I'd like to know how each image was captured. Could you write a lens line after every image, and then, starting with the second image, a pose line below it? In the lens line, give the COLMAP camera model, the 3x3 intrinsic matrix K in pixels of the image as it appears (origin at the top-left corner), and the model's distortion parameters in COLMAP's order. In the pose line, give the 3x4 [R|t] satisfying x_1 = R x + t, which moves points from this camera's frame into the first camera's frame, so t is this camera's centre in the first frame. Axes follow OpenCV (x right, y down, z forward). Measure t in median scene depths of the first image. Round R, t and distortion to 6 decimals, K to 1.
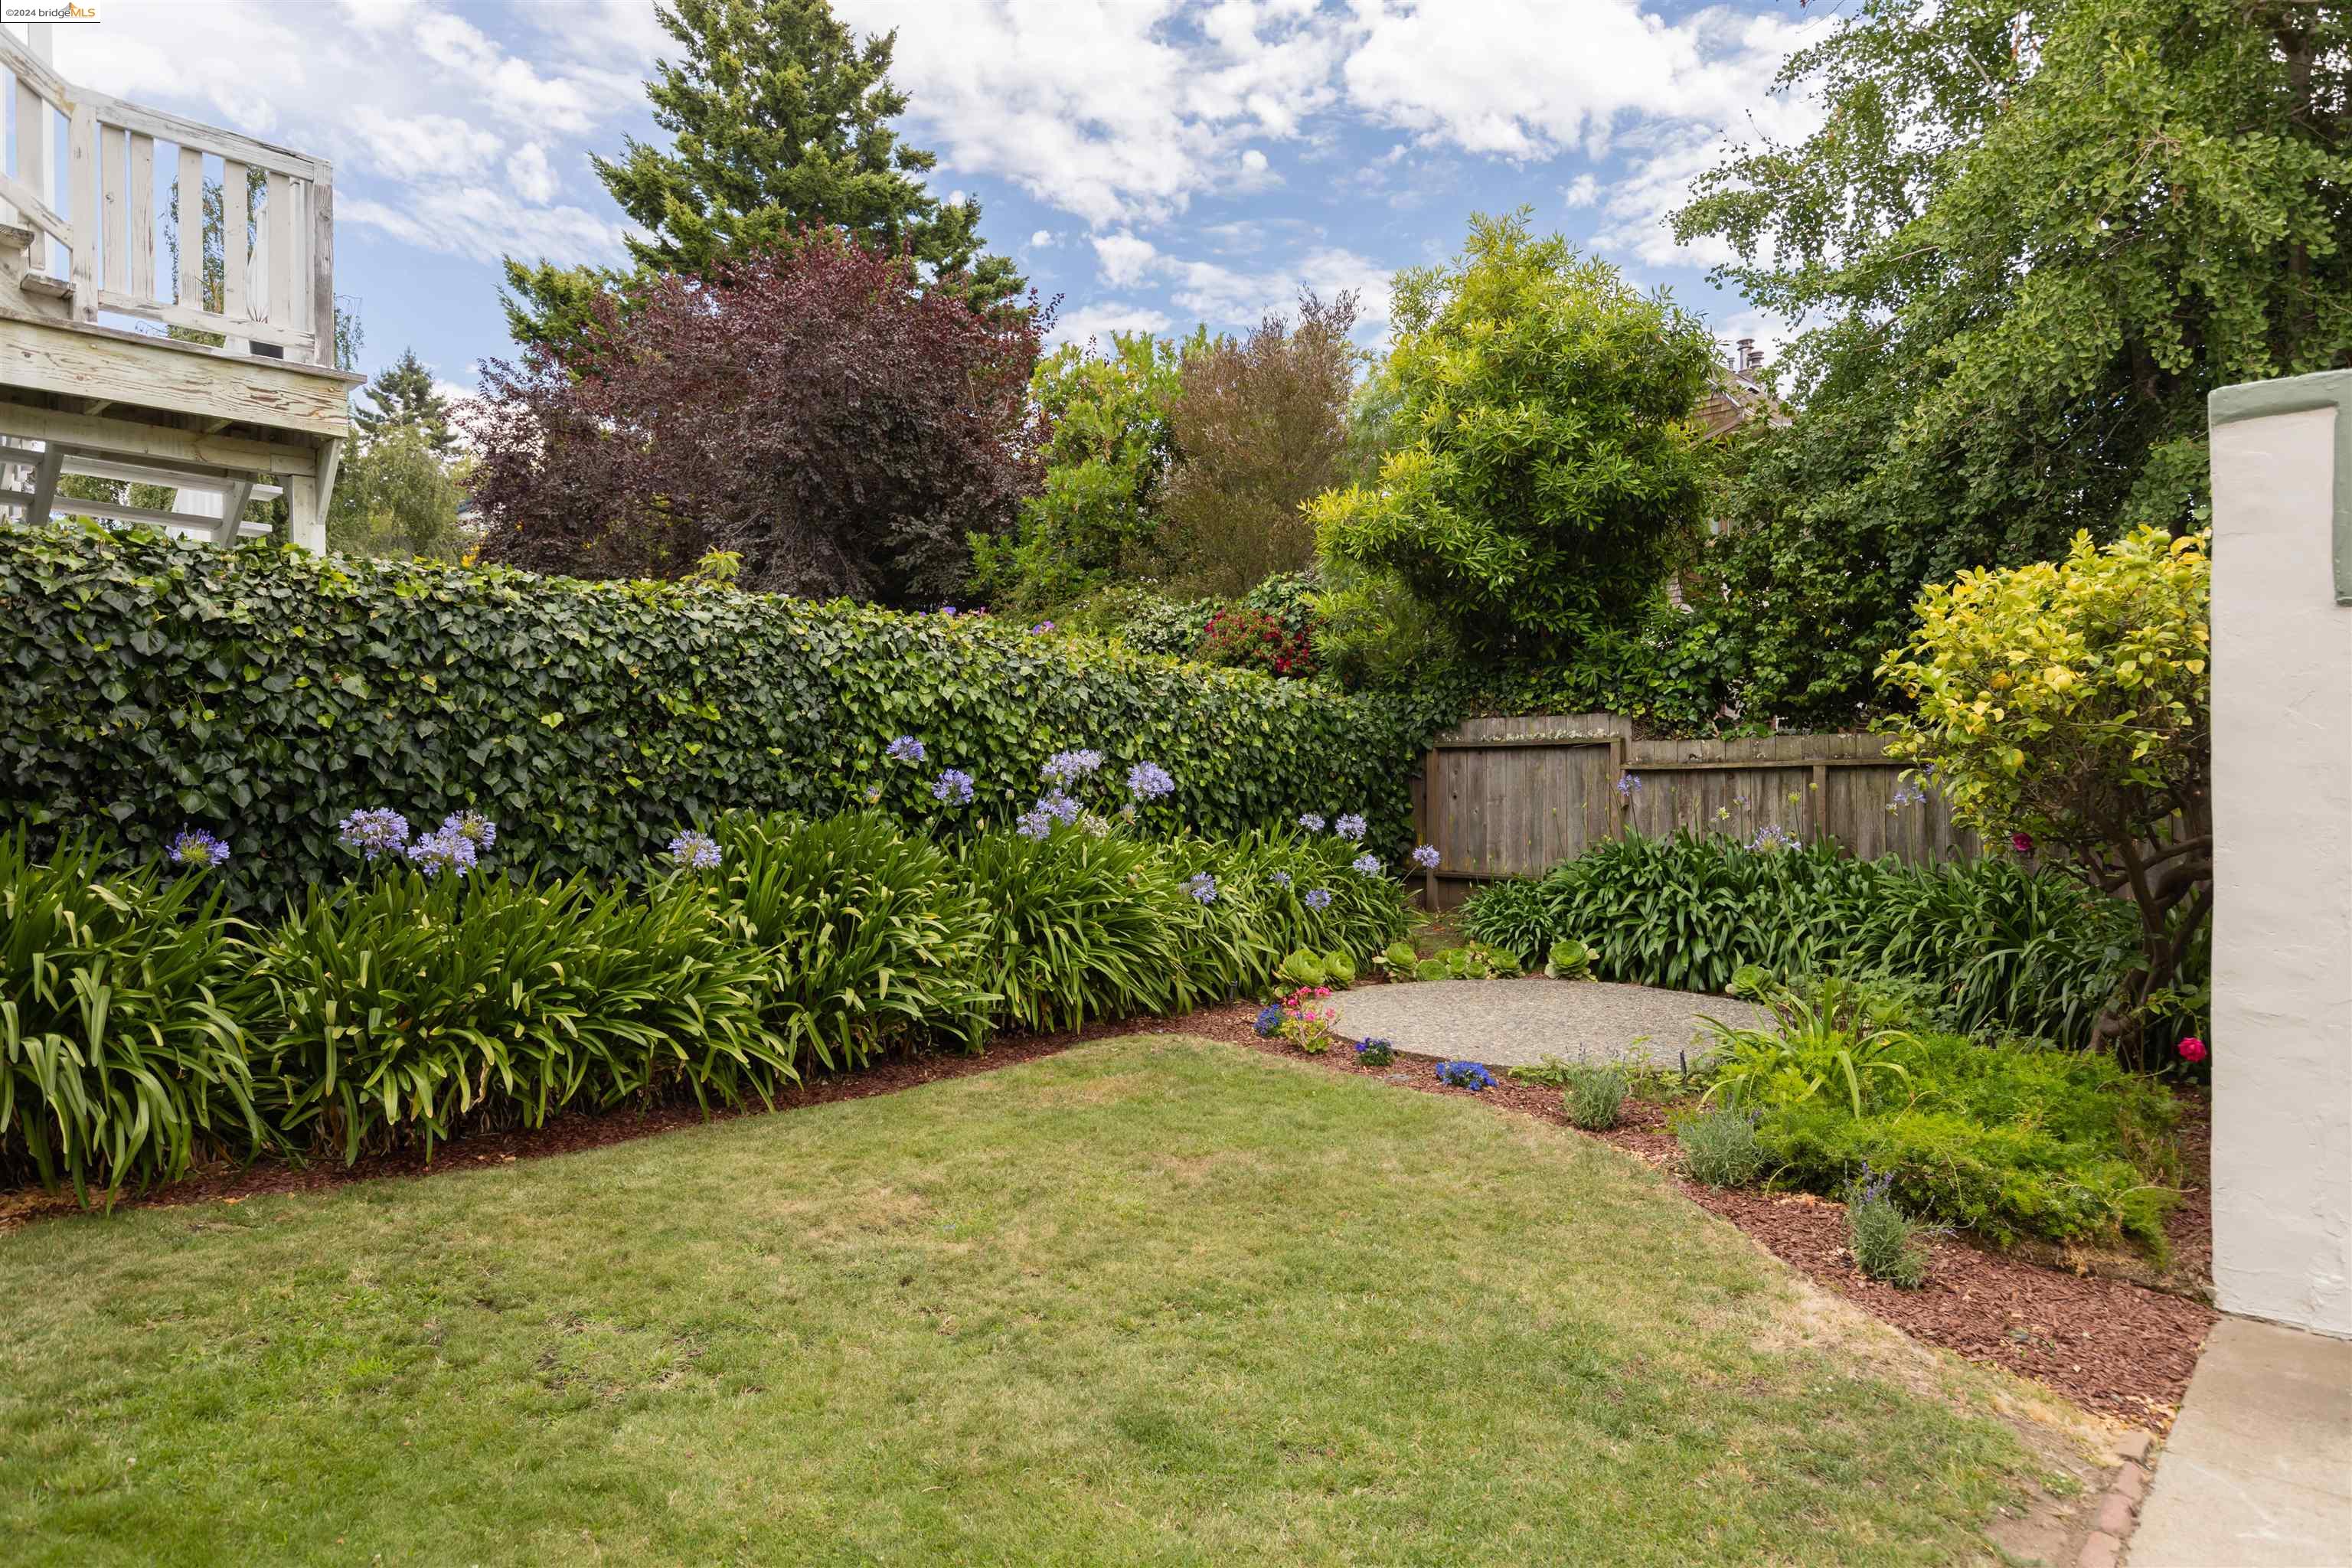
lens RADIAL K [[1503.2, 0, 1175.4], [0, 1503.2, 787.0], [0, 0, 1]] dist [0.005625, 0.006179]
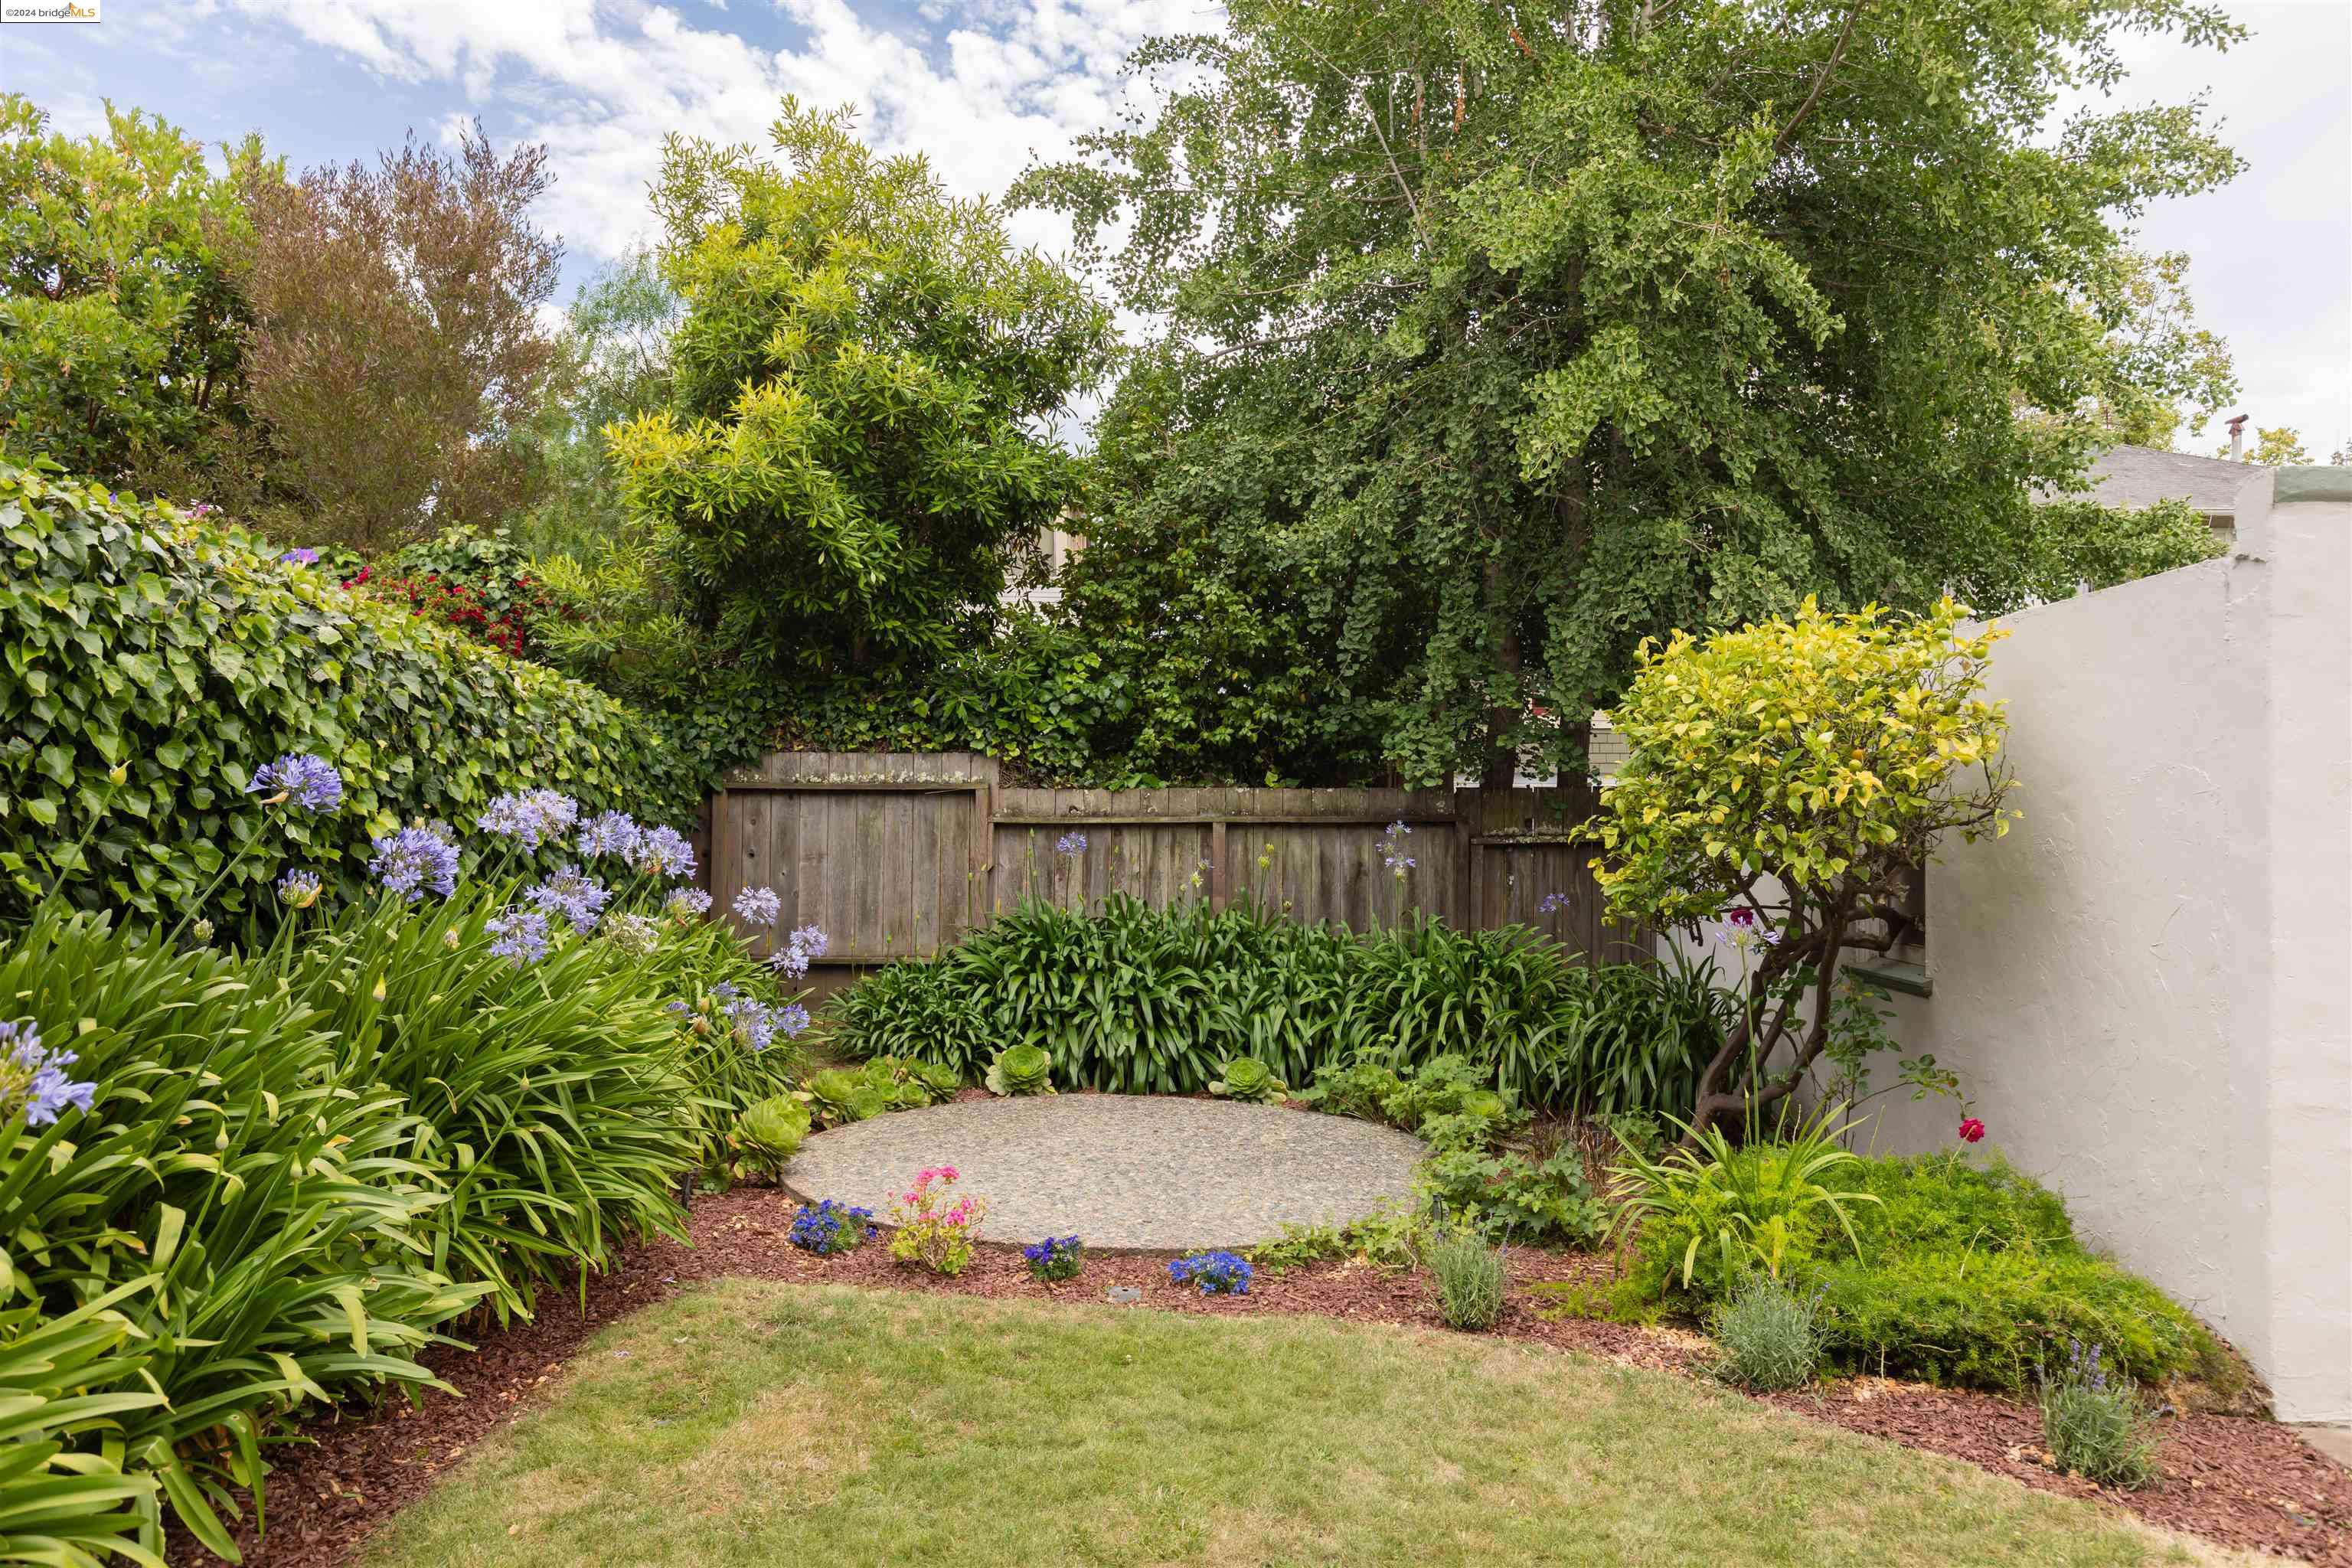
lens RADIAL K [[1563.8, 0, 1166.3], [0, 1563.8, 754.5], [0, 0, 1]] dist [0.039434, -0.000019]
pose [[0.716789, 0.040105, 0.696136, -0.279953], [-0.009461, 0.998812, -0.047801, -0.010922], [-0.697226, 0.027677, 0.716317, 0.393008]]
